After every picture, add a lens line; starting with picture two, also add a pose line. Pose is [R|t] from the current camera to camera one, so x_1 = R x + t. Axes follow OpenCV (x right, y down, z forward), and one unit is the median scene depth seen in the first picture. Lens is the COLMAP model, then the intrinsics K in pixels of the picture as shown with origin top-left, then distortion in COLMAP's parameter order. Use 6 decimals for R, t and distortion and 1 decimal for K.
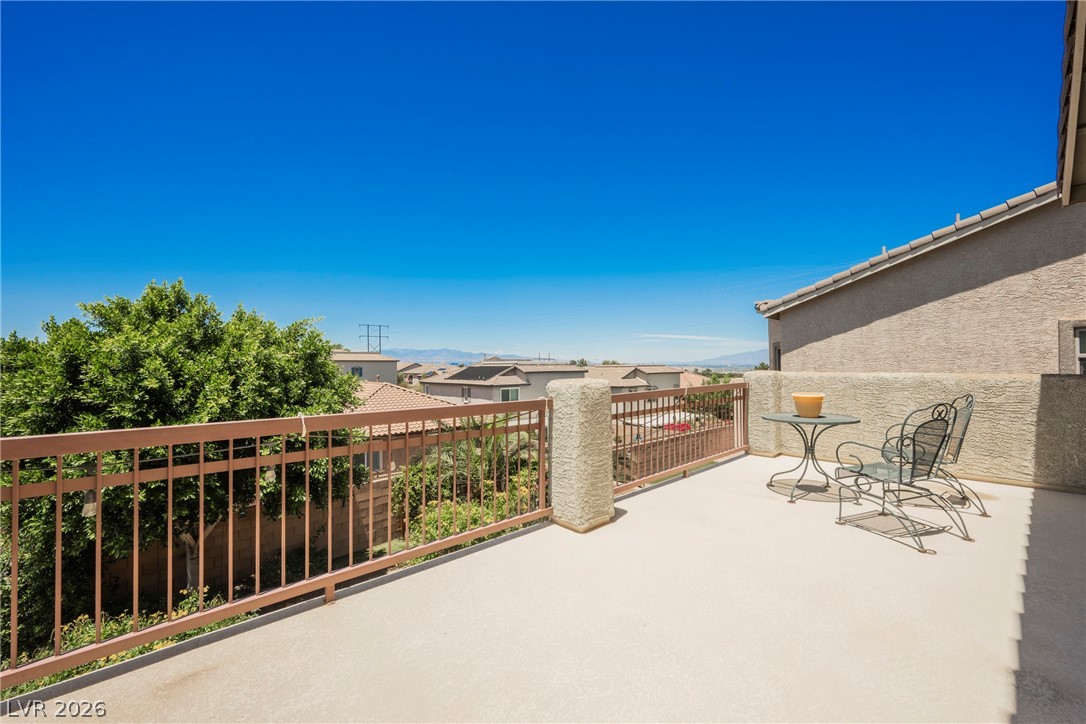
lens RADIAL K [[421.8, 0, 548.1], [0, 421.8, 366.5], [0, 0, 1]] dist [-0.004770, 0.000885]
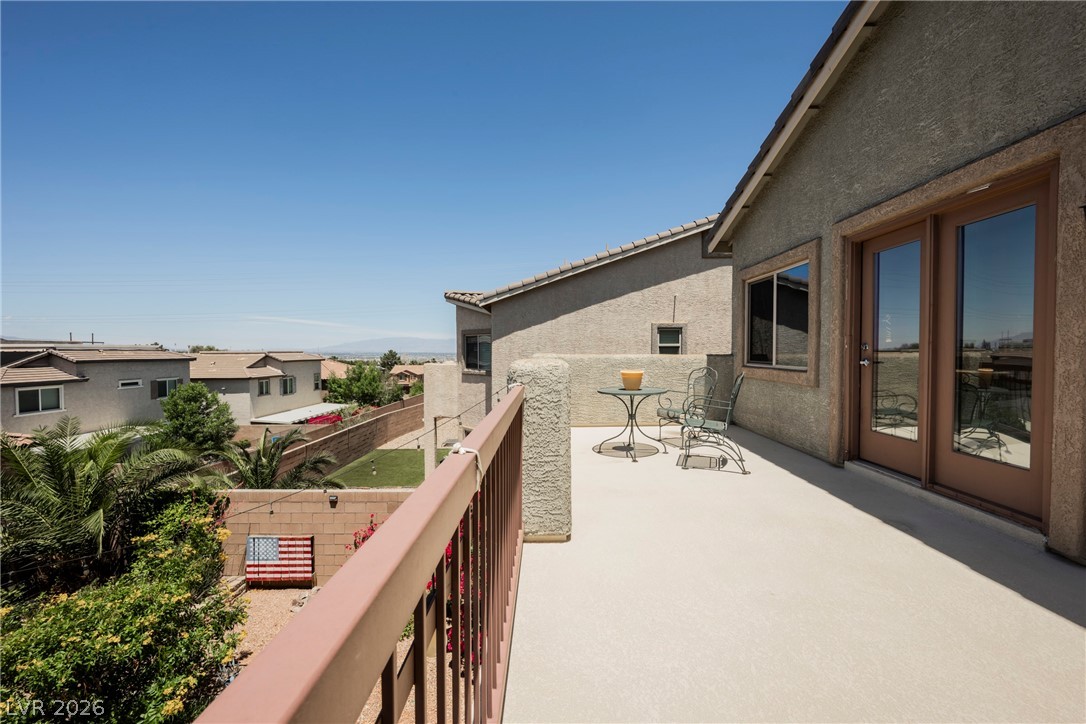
lens RADIAL K [[421.8, 0, 547.8], [0, 421.8, 361.4], [0, 0, 1]] dist [-0.004770, 0.000885]
pose [[0.667685, -0.012494, 0.744339, -0.260258], [-0.000793, 0.999847, 0.017494, 0.009561], [-0.744443, -0.012271, 0.667573, 0.215449]]
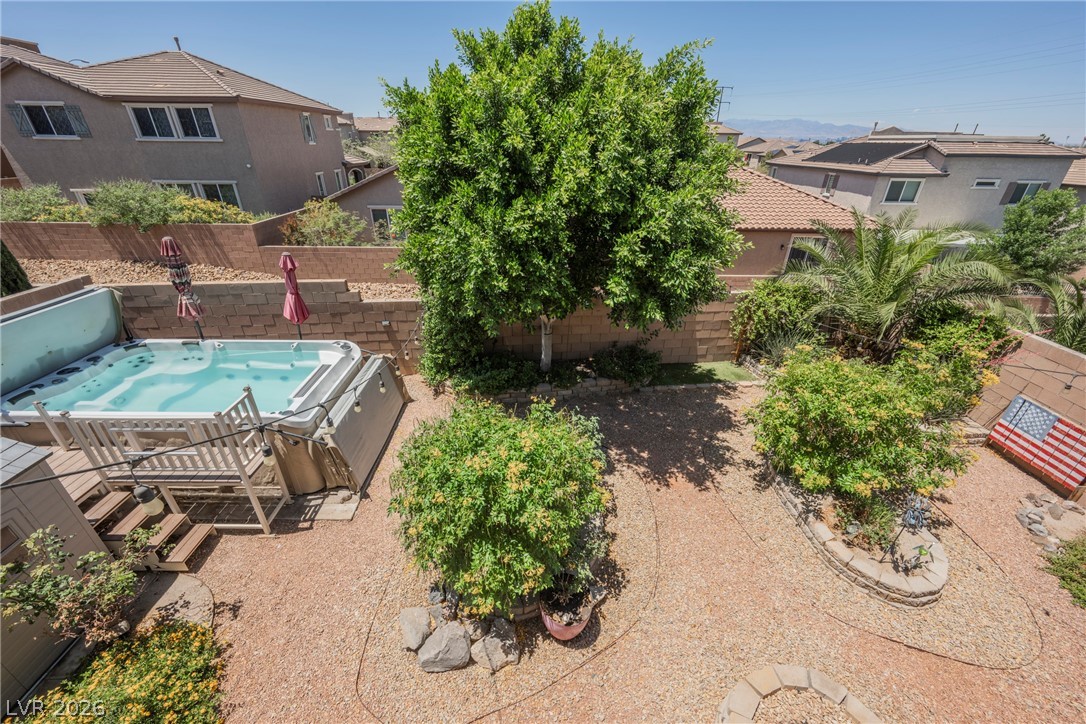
lens RADIAL K [[421.8, 0, 545.6], [0, 421.8, 364.2], [0, 0, 1]] dist [-0.004770, 0.000885]
pose [[0.754566, 0.320737, -0.572502, -0.239893], [-0.017350, 0.881864, 0.471185, 0.025043], [0.655995, -0.345607, 0.670989, 0.289287]]
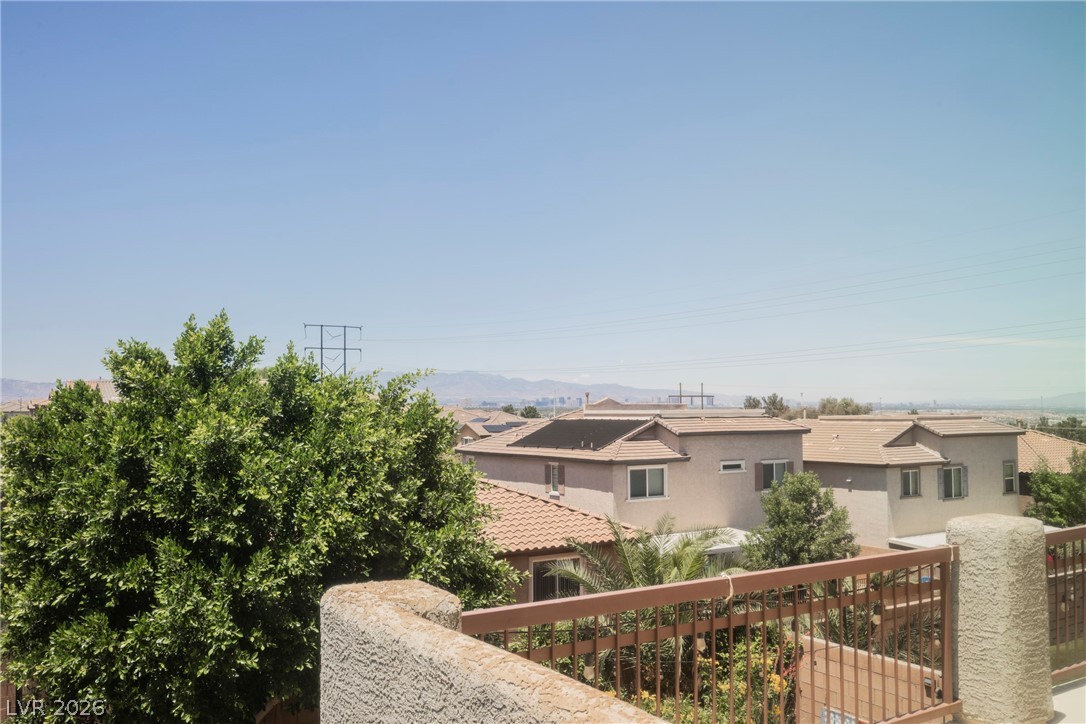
lens RADIAL K [[920.5, 0, 553.0], [0, 920.5, 369.0], [0, 0, 1]] dist [0.016007, -0.025426]
pose [[0.988982, -0.005512, -0.147931, -0.207814], [-0.001009, 0.999033, -0.043966, -0.072503], [0.148030, 0.043631, 0.988020, -0.309173]]
